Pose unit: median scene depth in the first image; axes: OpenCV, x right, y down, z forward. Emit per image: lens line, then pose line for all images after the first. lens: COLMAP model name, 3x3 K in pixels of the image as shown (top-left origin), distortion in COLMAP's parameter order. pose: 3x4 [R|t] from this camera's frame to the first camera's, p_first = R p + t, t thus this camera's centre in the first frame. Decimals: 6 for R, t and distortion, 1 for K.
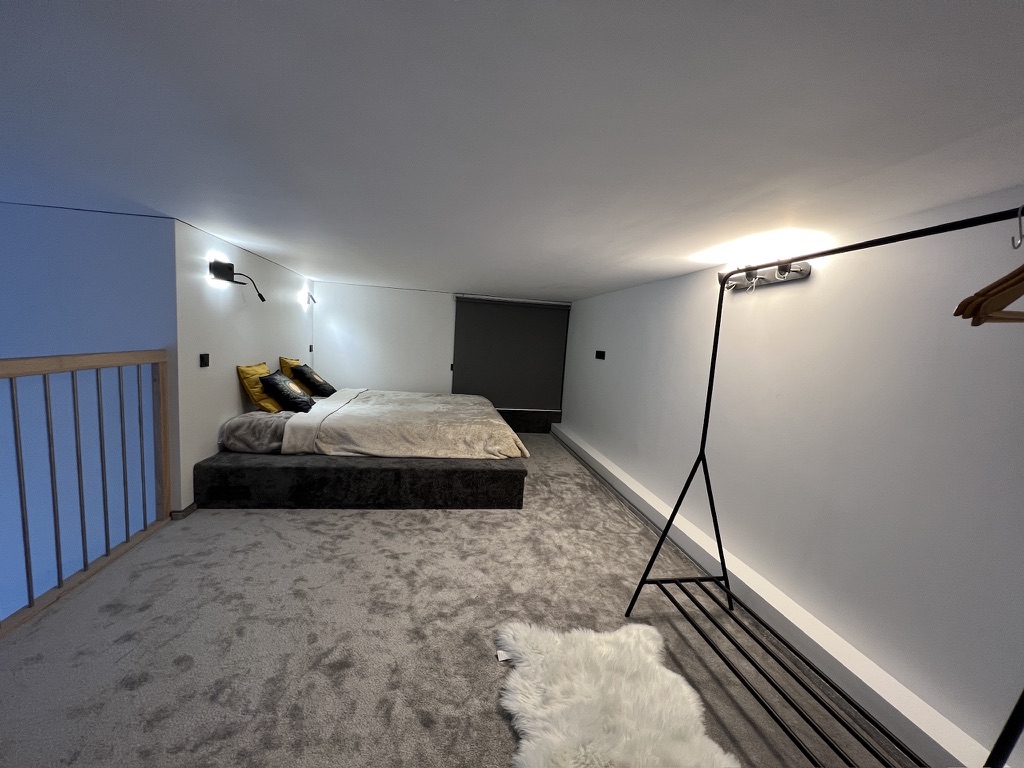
lens RADIAL K [[409.9, 0, 512.0], [0, 409.9, 384.0], [0, 0, 1]] dist [0.001450, 0.000298]
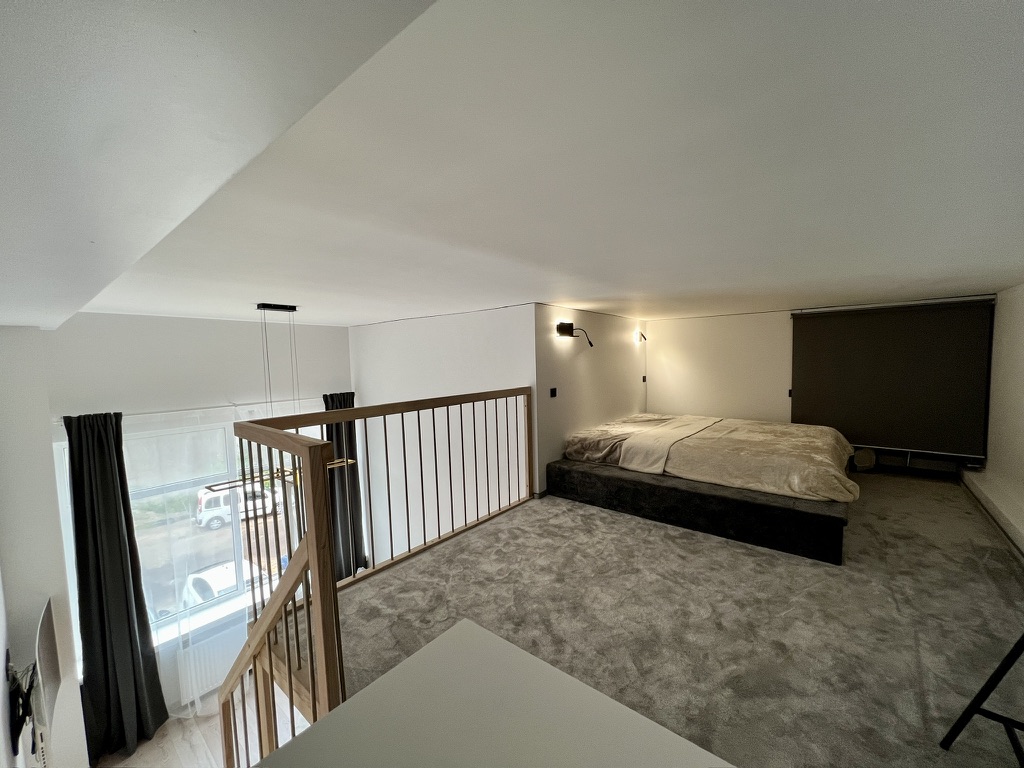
lens RADIAL K [[412.0, 0, 523.2], [0, 412.0, 388.0], [0, 0, 1]] dist [0.000197, 0.000052]
pose [[0.663434, -0.026451, -0.747767, 0.222625], [-0.013579, 0.998785, -0.047378, -0.003084], [0.748112, 0.041586, 0.662268, -0.038390]]
